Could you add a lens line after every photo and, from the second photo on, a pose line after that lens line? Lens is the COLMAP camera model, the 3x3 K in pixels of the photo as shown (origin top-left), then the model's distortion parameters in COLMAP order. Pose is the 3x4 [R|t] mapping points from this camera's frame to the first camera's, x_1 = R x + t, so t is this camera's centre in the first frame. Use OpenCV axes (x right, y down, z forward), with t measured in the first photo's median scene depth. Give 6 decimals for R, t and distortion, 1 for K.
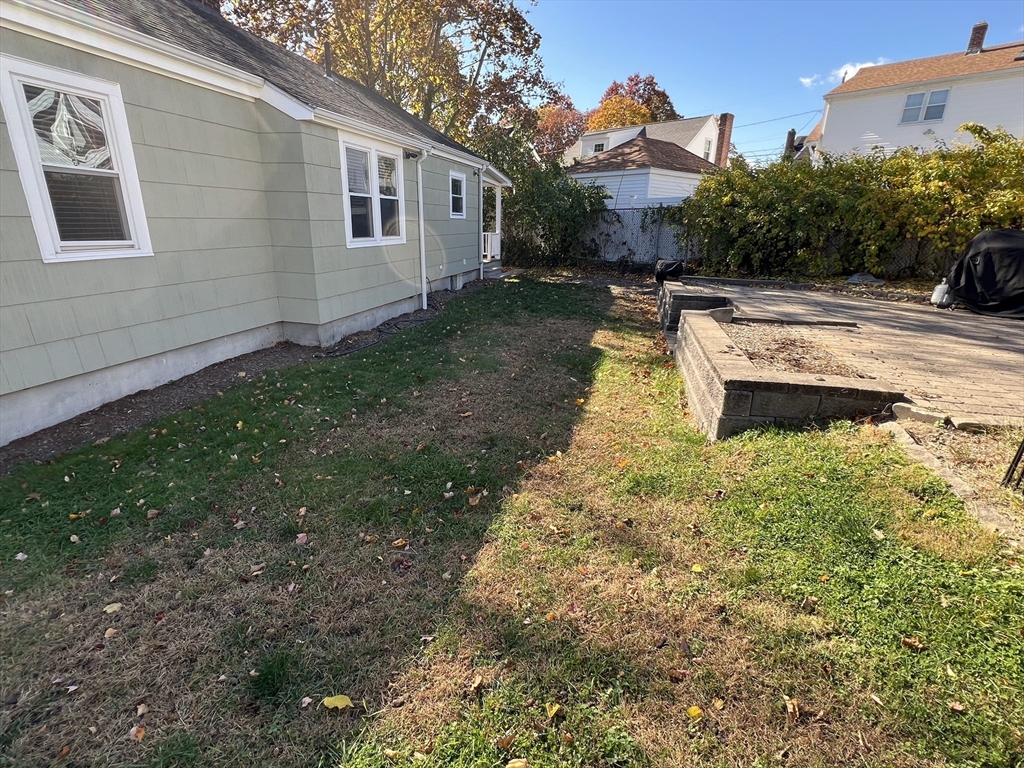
lens RADIAL K [[496.1, 0, 512.0], [0, 496.1, 384.0], [0, 0, 1]] dist [-0.000160, -0.000242]
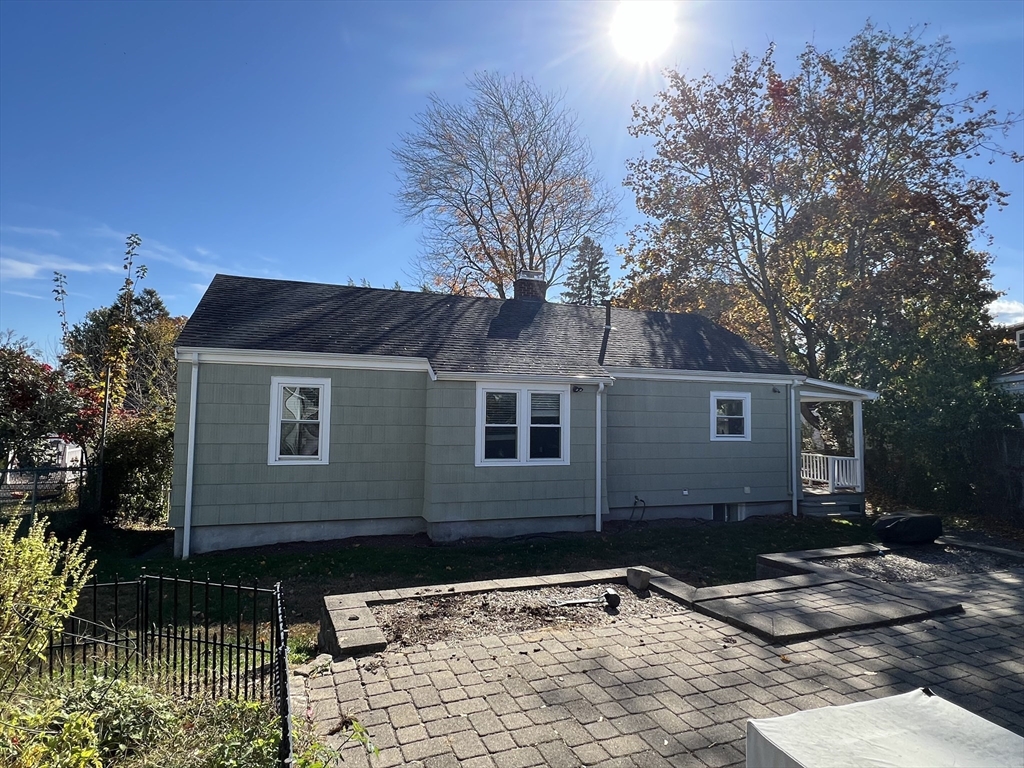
lens RADIAL K [[577.4, 0, 512.0], [0, 577.4, 384.0], [0, 0, 1]] dist [-0.001799, -0.000554]
pose [[0.563194, -0.080504, -0.822394, 0.942019], [-0.257953, 0.928379, -0.267531, -0.100643], [0.785031, 0.362811, 0.502091, 0.264493]]
